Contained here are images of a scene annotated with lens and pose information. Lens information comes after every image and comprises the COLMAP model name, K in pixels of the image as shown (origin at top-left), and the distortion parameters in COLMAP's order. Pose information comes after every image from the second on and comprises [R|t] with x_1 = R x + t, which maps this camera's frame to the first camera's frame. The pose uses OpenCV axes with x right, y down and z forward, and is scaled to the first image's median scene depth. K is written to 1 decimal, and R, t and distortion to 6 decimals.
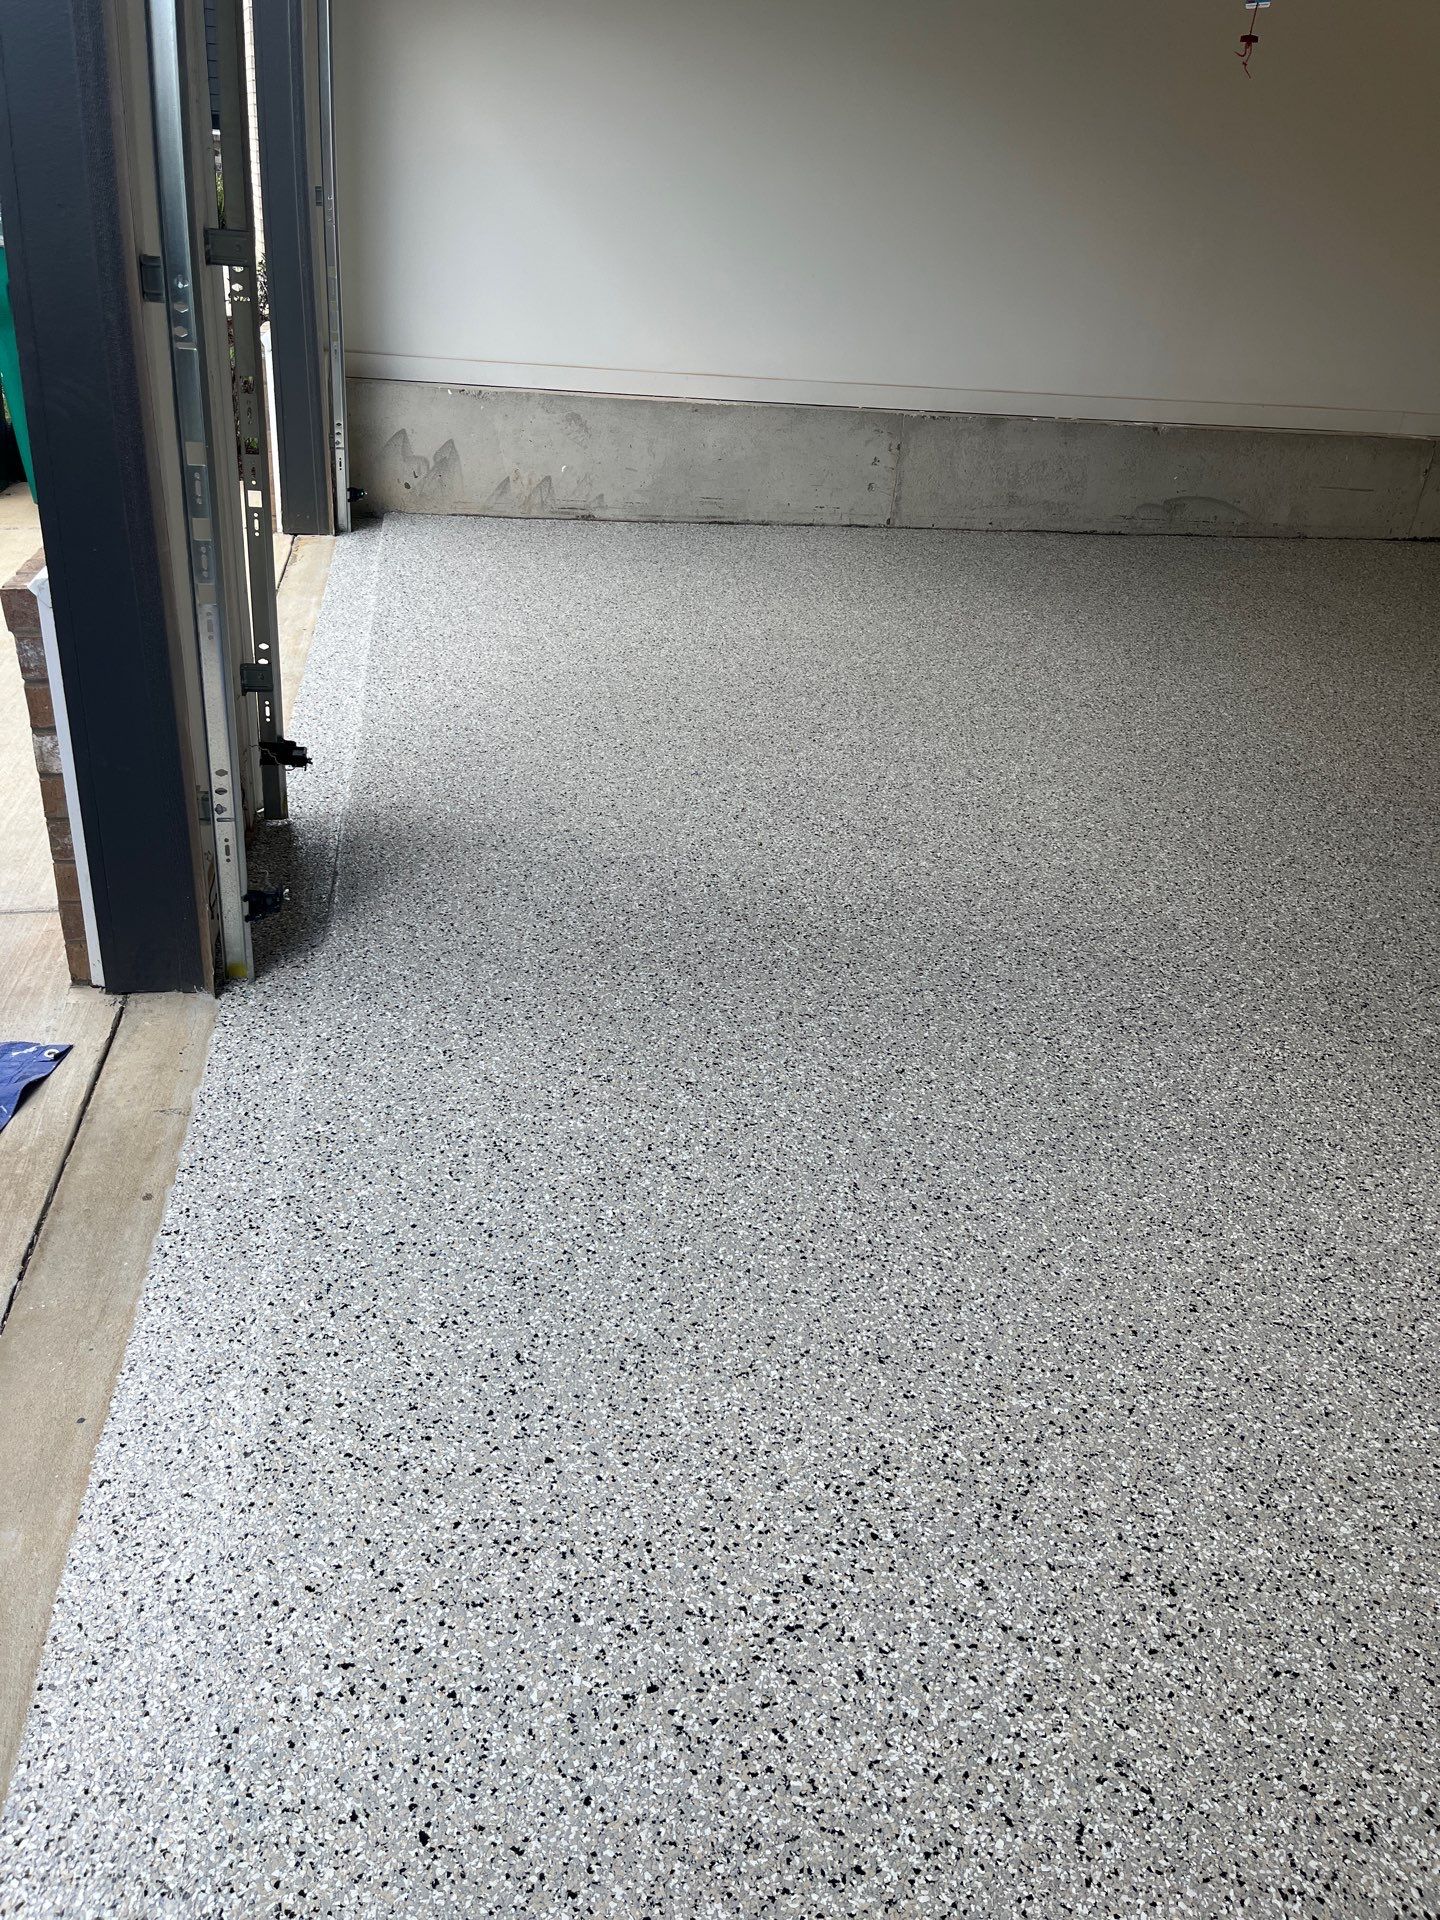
lens RADIAL K [[1449.8, 0, 708.8], [0, 1449.8, 947.6], [0, 0, 1]] dist [0.065658, -0.093596]
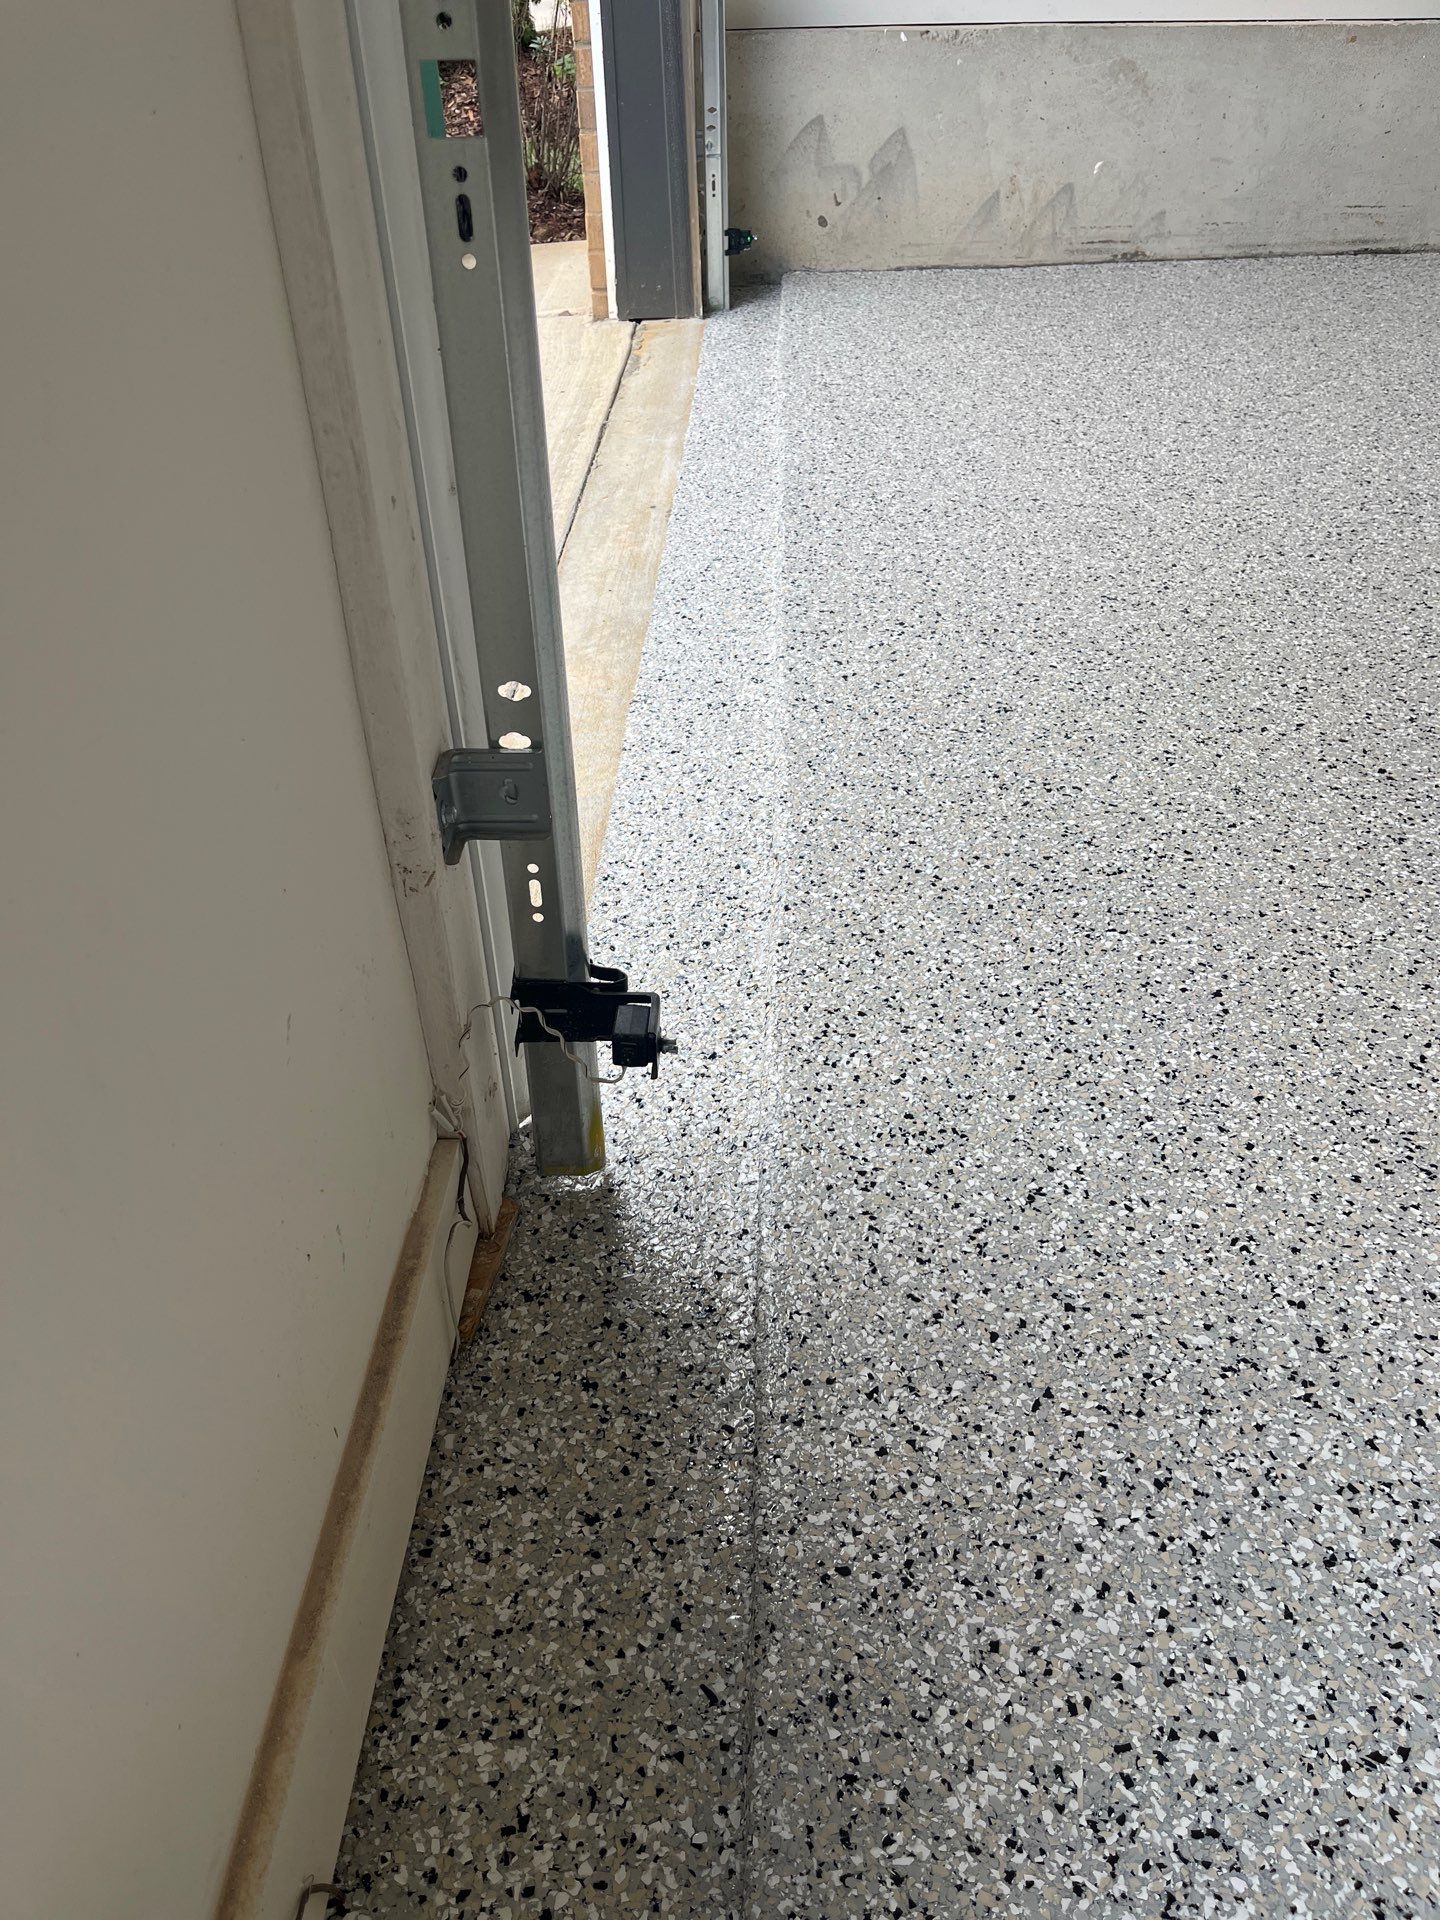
lens RADIAL K [[1449.8, 0, 719.2], [0, 1449.8, 962.1], [0, 0, 1]] dist [0.065658, -0.093596]
pose [[0.974933, 0.036948, -0.219411, -0.201416], [-0.007255, 0.990871, 0.134621, -0.189981], [0.222382, -0.129654, 0.966300, 0.724976]]
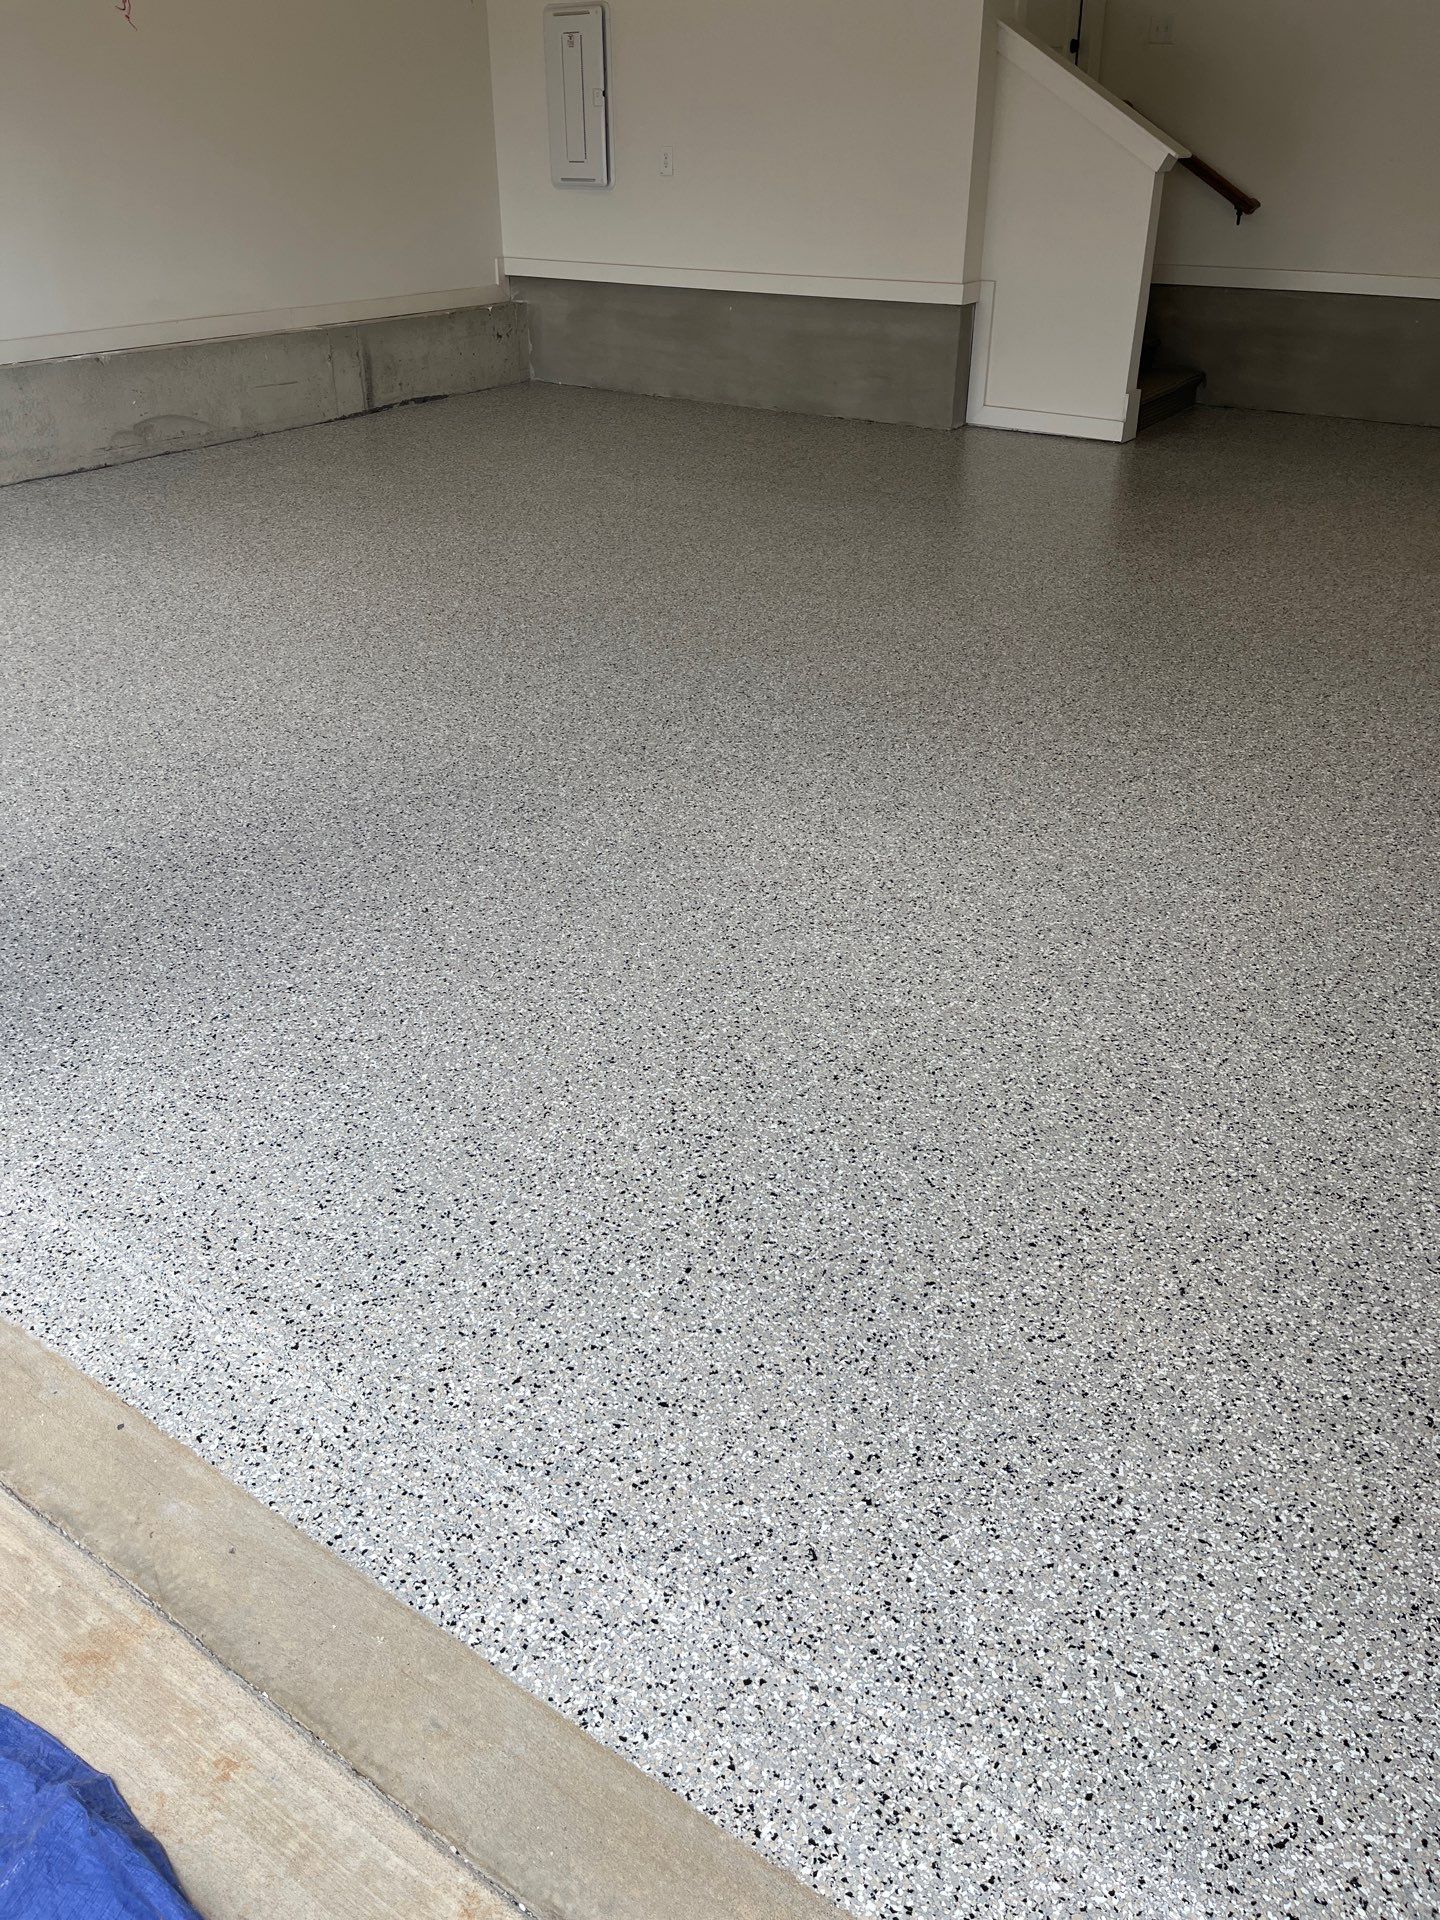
lens RADIAL K [[1449.8, 0, 700.5], [0, 1449.8, 947.1], [0, 0, 1]] dist [0.065658, -0.093596]
pose [[0.703077, -0.410926, 0.580364, -0.333947], [0.377776, 0.907279, 0.184744, -0.019168], [-0.602468, 0.089358, 0.793125, -0.077833]]
